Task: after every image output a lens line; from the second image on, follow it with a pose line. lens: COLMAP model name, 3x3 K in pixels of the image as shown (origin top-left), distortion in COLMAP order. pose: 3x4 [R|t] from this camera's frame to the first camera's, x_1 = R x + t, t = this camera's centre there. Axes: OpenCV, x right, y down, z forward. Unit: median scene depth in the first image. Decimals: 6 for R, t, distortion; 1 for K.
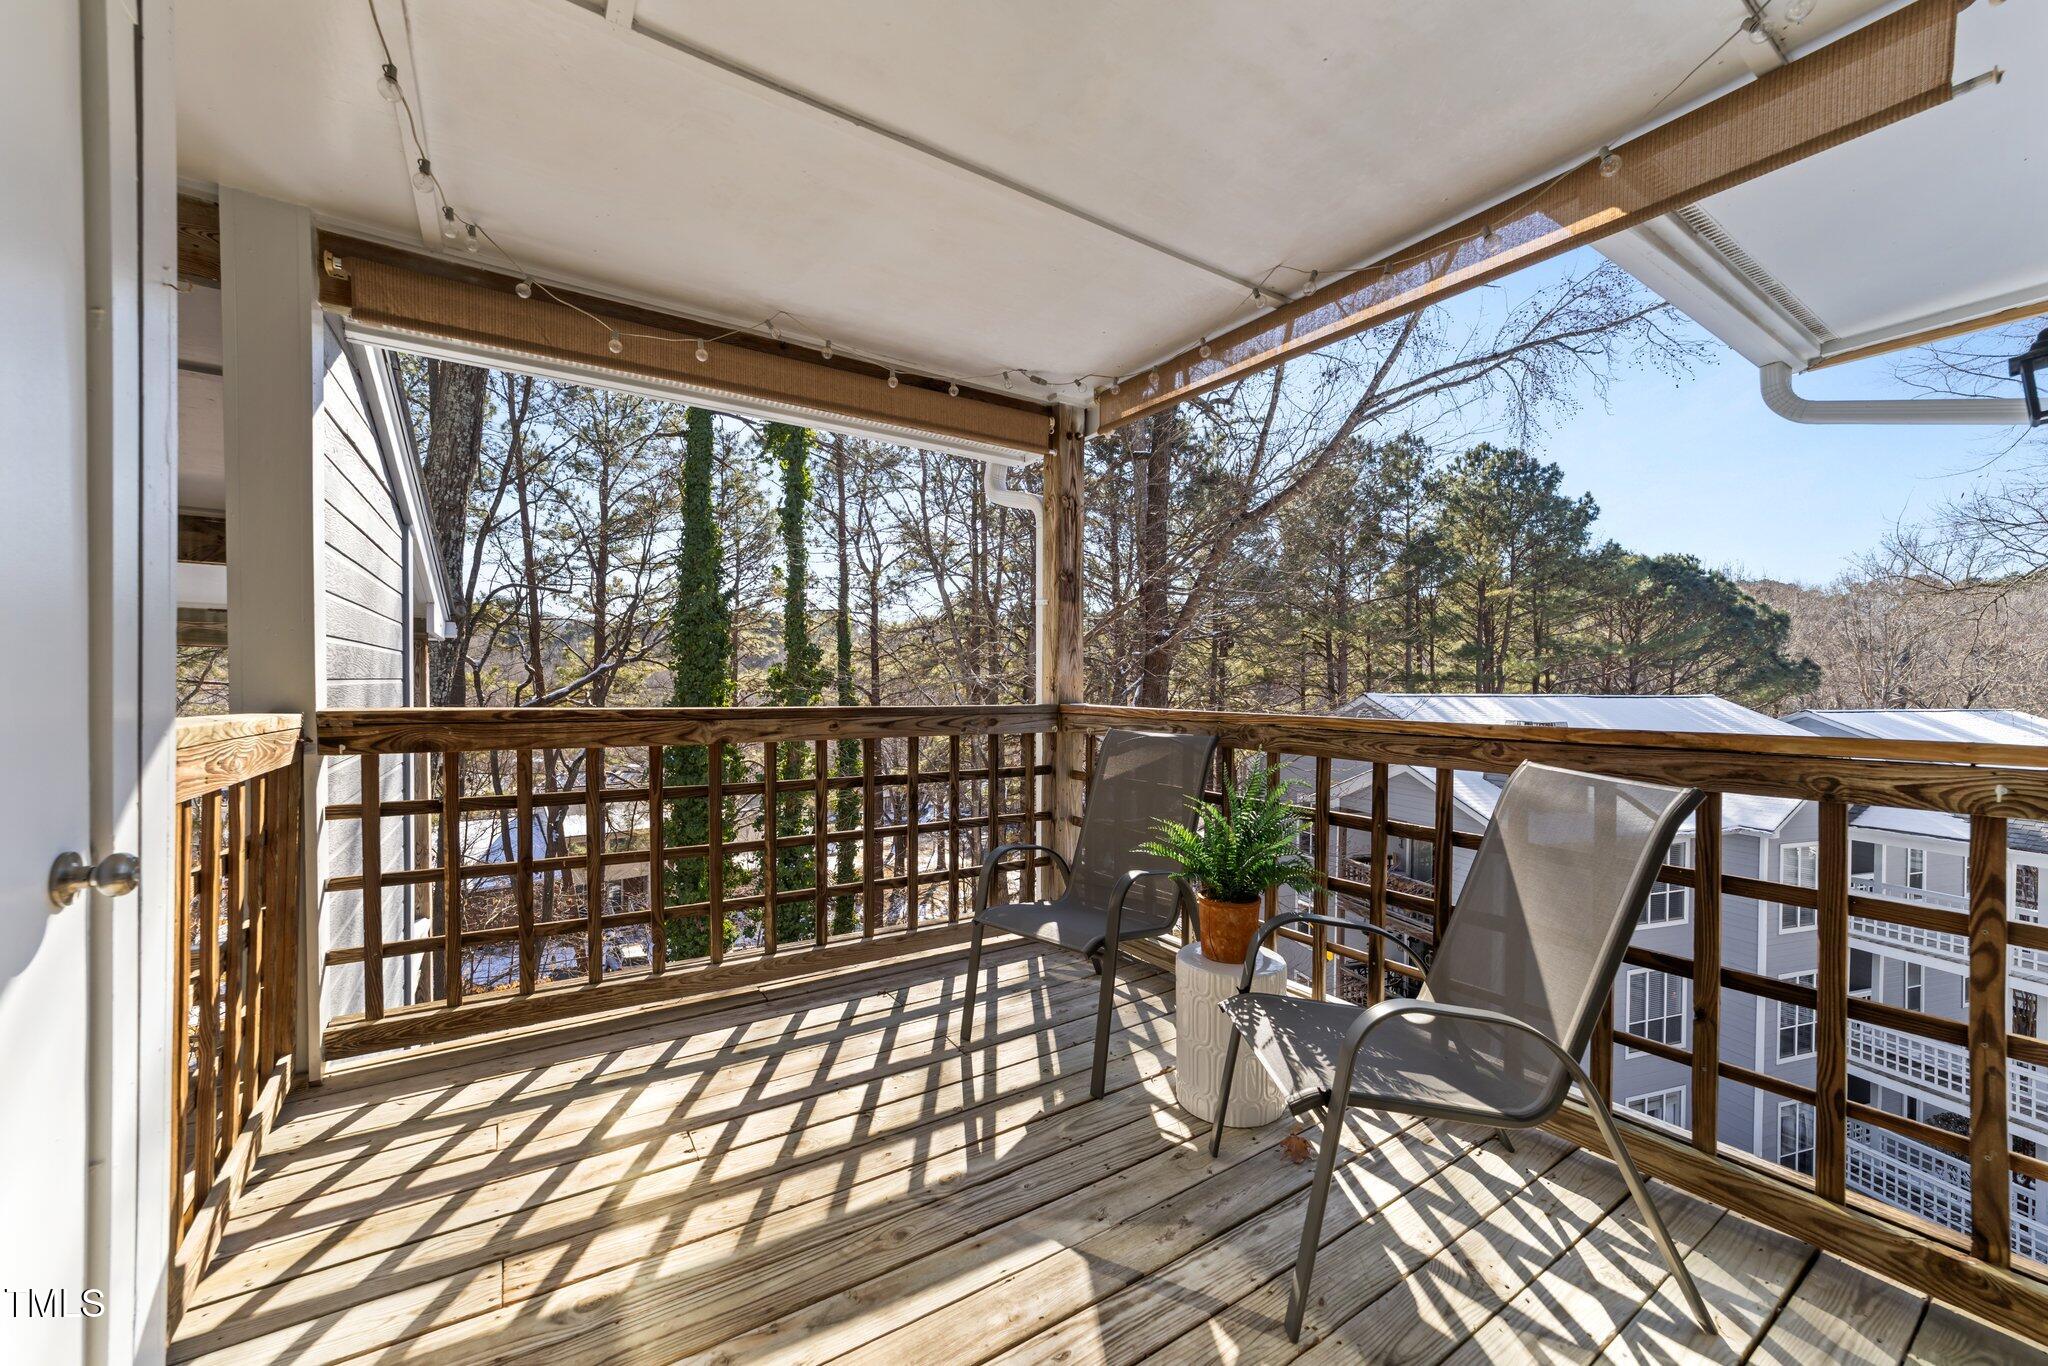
lens RADIAL K [[781.3, 0, 1020.0], [0, 781.3, 682.4], [0, 0, 1]] dist [-0.019276, 0.007574]
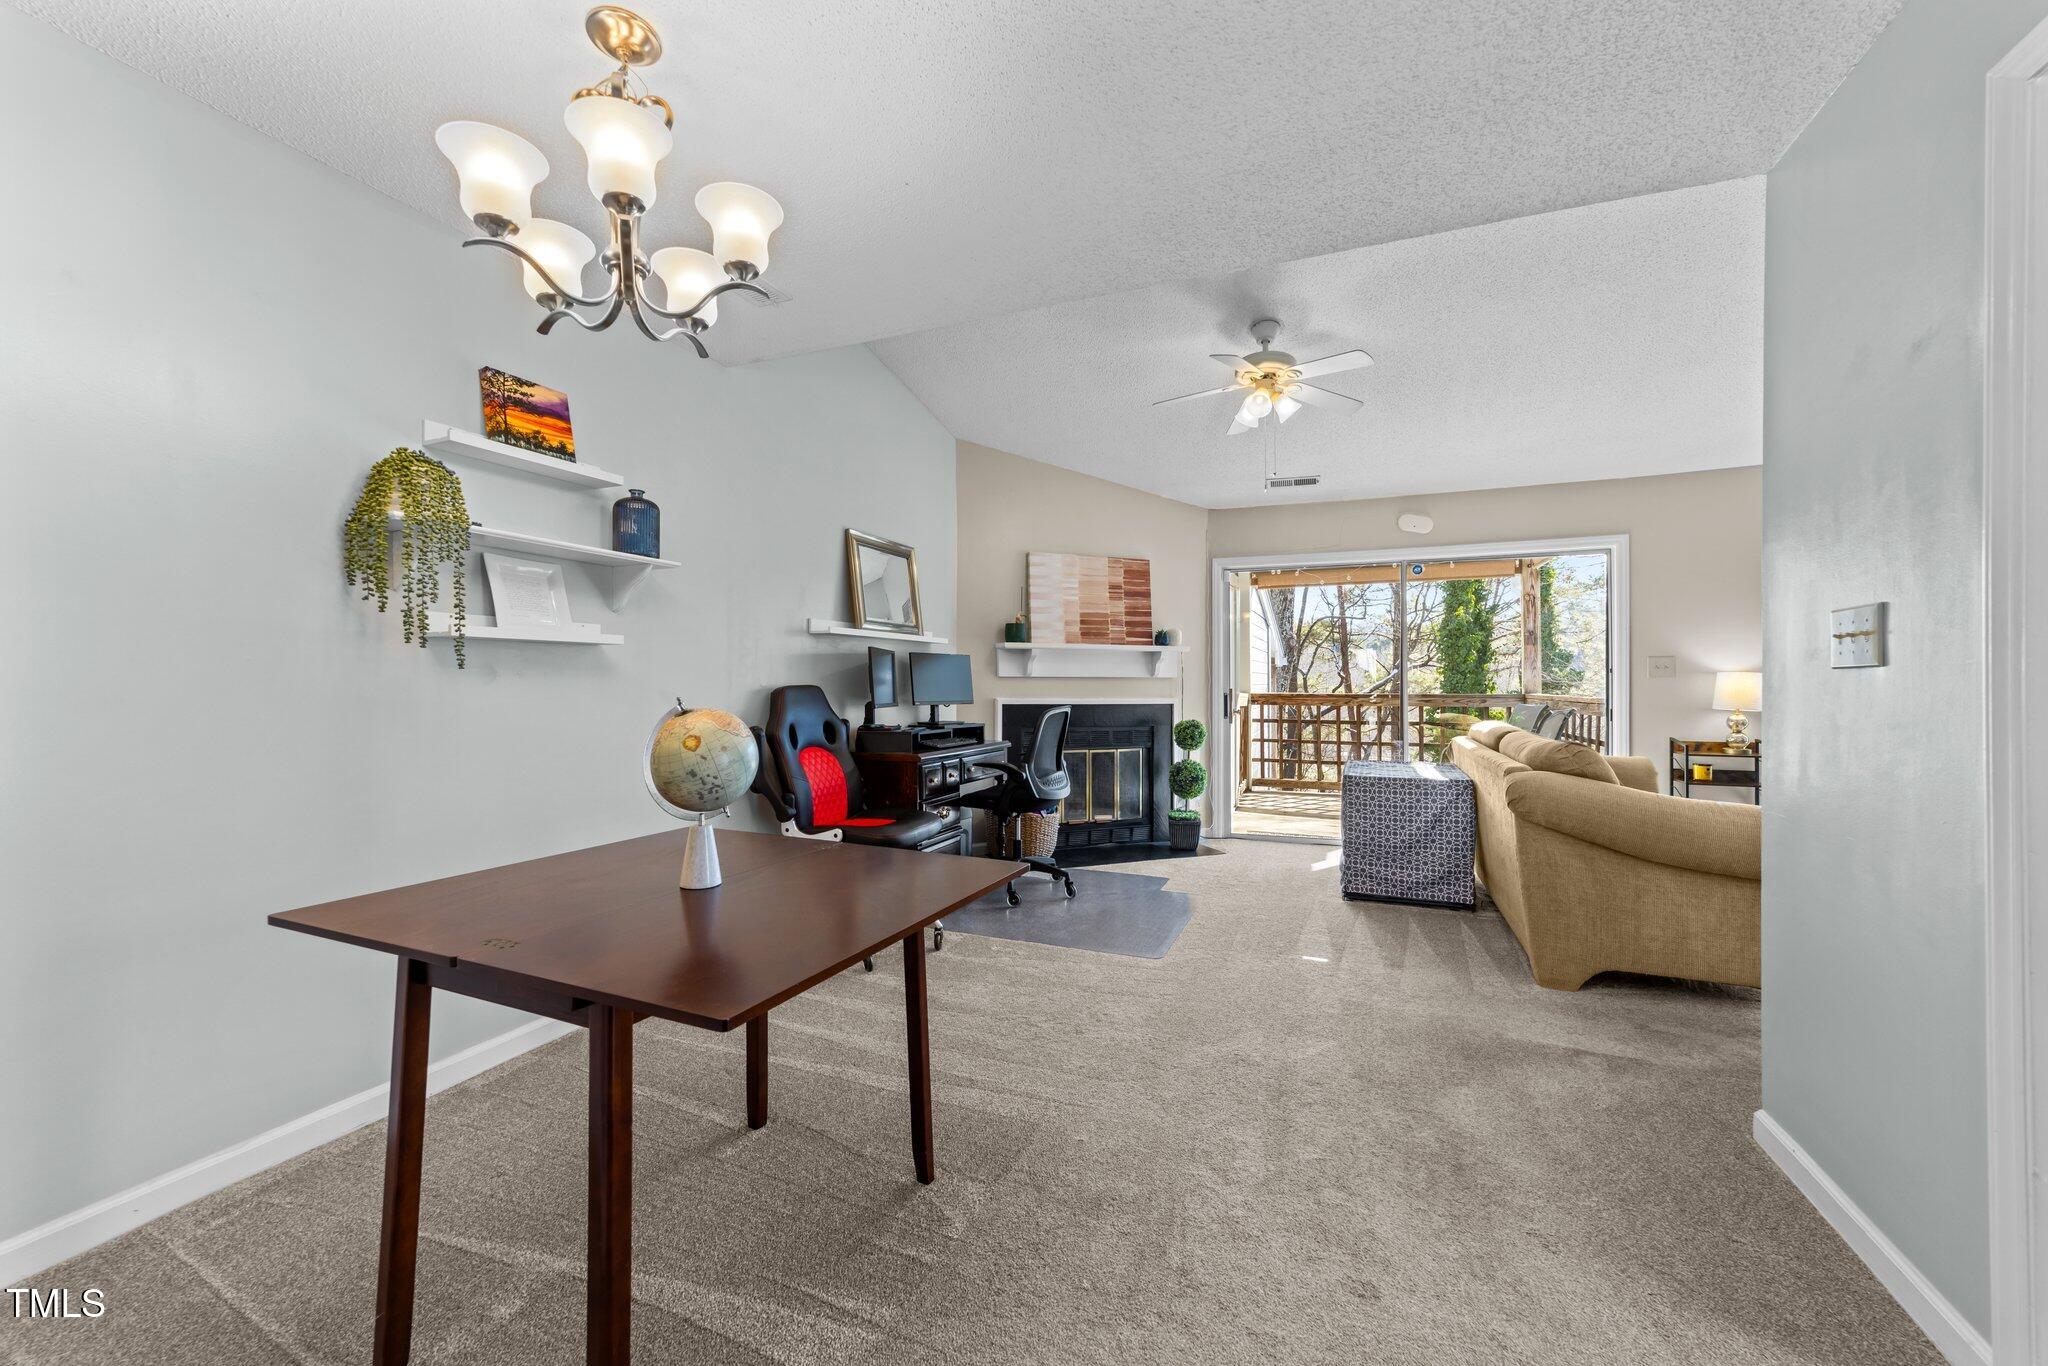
lens RADIAL K [[781.3, 0, 1020.0], [0, 781.3, 682.4], [0, 0, 1]] dist [-0.019276, 0.007574]
pose [[0.563832, -0.002341, -0.825886, 1.558559], [0.001096, 0.999997, -0.002087, -0.009039], [0.825889, 0.000271, 0.563833, -2.021698]]
